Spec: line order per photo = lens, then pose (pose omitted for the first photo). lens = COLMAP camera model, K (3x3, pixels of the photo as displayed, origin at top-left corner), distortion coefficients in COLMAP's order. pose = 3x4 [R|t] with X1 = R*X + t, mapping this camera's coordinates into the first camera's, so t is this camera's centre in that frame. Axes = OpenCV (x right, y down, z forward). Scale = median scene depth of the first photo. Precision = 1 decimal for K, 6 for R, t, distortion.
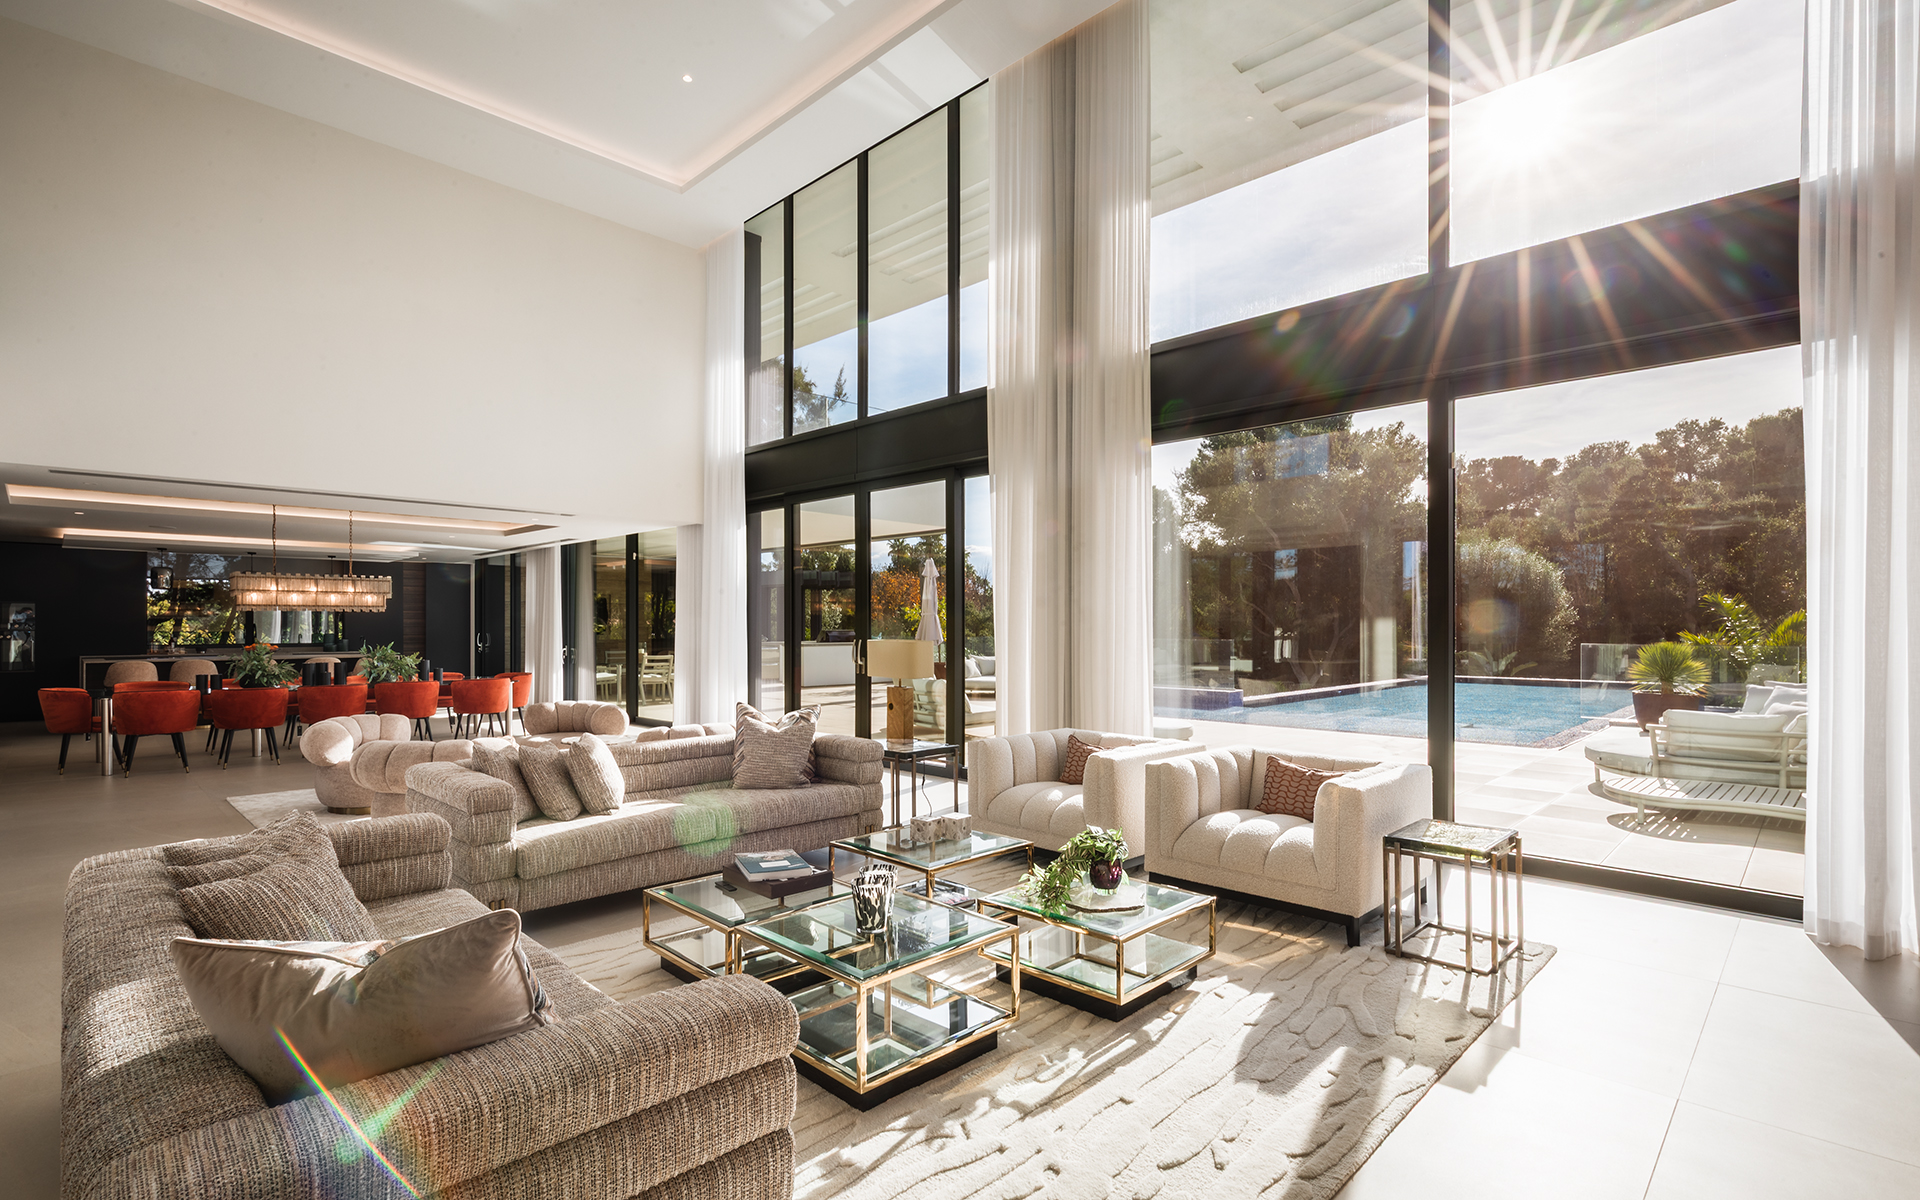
lens RADIAL K [[891.0, 0, 953.8], [0, 891.0, 642.0], [0, 0, 1]] dist [-0.012386, 0.000117]
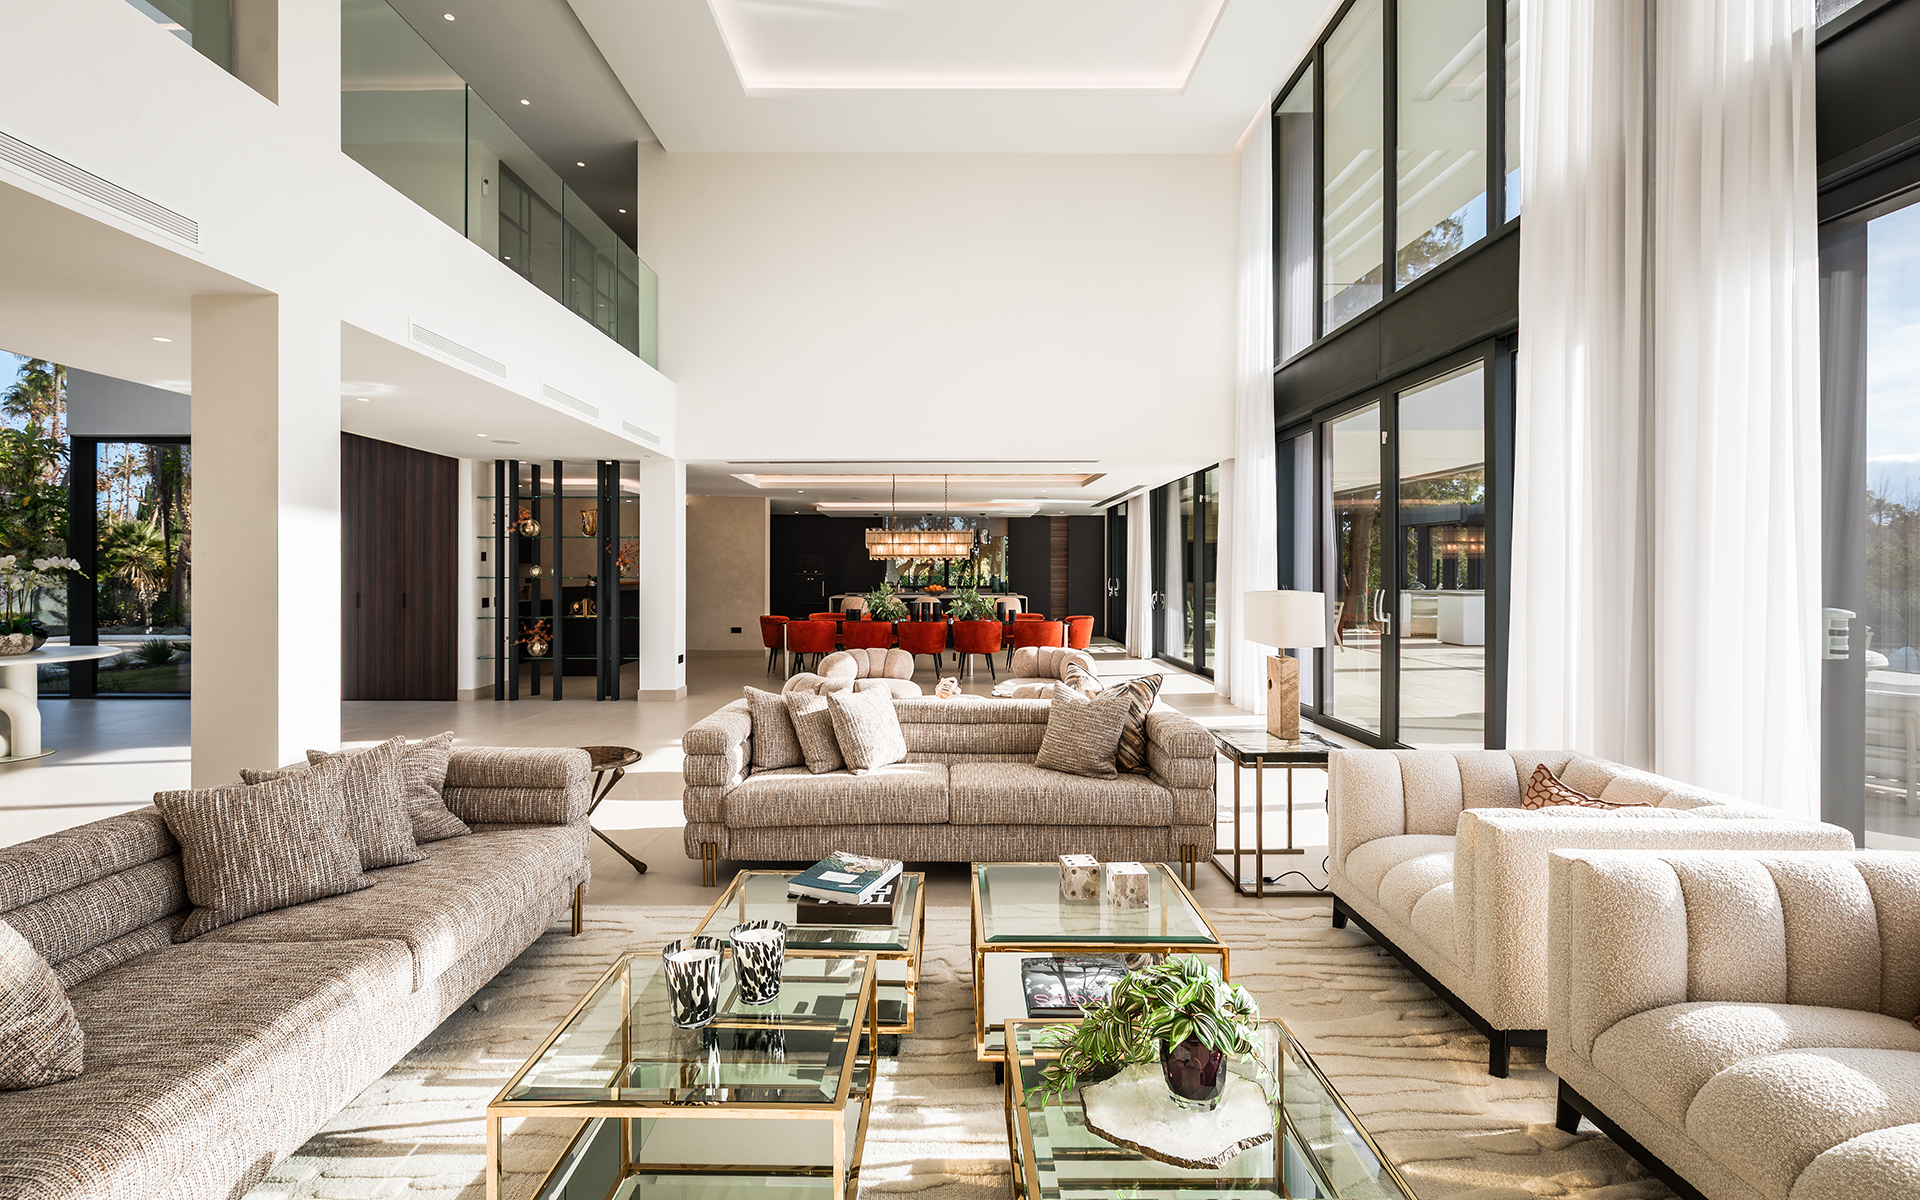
lens RADIAL K [[868.6, 0, 949.7], [0, 868.6, 588.1], [0, 0, 1]] dist [-0.014871, 0.000158]
pose [[0.703811, 0.013569, -0.710257, 0.173231], [-0.013437, 0.999893, 0.005788, -0.003916], [0.710260, 0.005470, 0.703918, 0.230141]]
